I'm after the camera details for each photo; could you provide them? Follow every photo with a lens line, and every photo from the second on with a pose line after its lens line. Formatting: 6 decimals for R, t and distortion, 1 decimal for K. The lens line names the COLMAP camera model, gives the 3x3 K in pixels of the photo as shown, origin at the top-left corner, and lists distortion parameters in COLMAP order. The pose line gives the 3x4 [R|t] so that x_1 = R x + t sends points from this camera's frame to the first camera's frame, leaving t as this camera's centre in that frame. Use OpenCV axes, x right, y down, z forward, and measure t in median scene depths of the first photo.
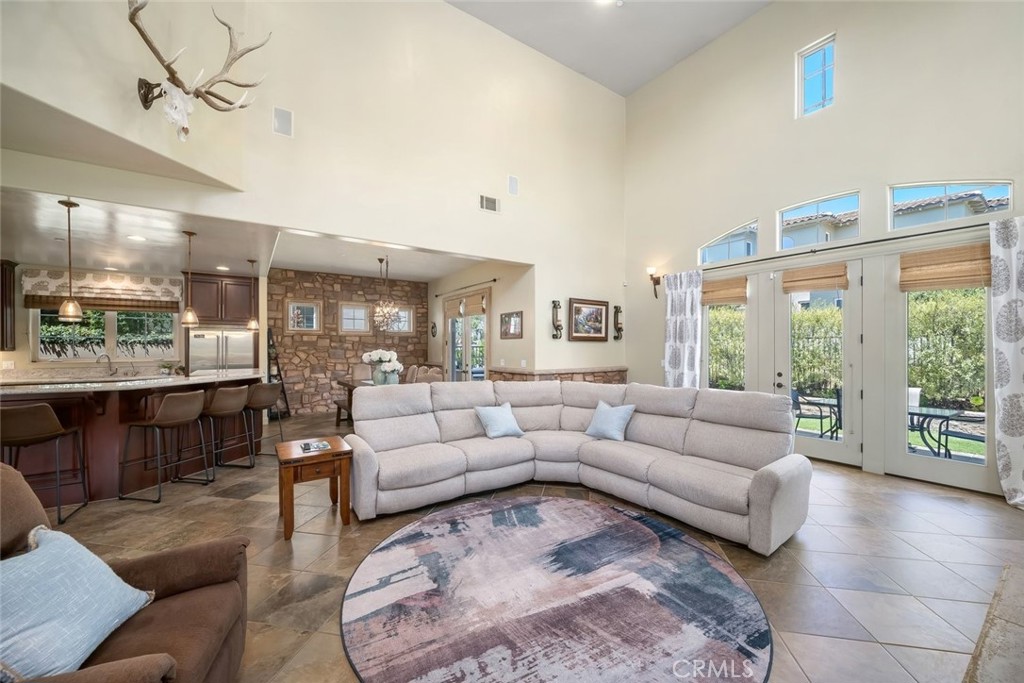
lens RADIAL K [[400.9, 0, 515.2], [0, 400.9, 347.6], [0, 0, 1]] dist [-0.000501, -0.000885]
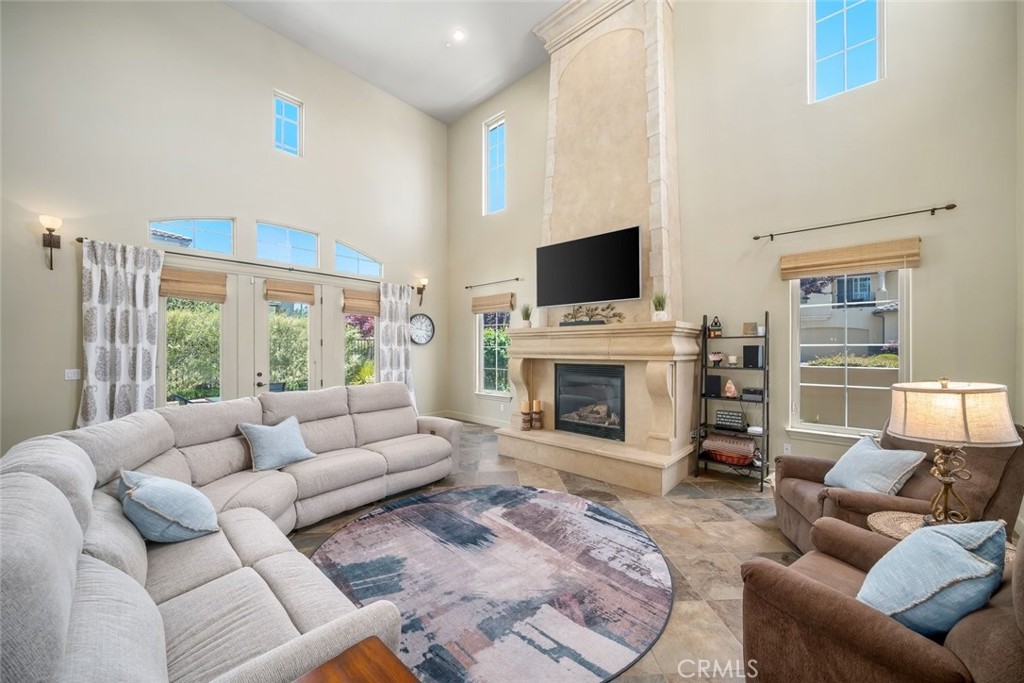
lens RADIAL K [[369.1, 0, 512.6], [0, 369.1, 344.8], [0, 0, 1]] dist [-0.002845, -0.000230]
pose [[-0.248535, 0.011554, 0.968554, -0.365233], [0.002979, 0.999933, -0.011164, 0.000752], [-0.968618, 0.000111, -0.248553, 0.463122]]
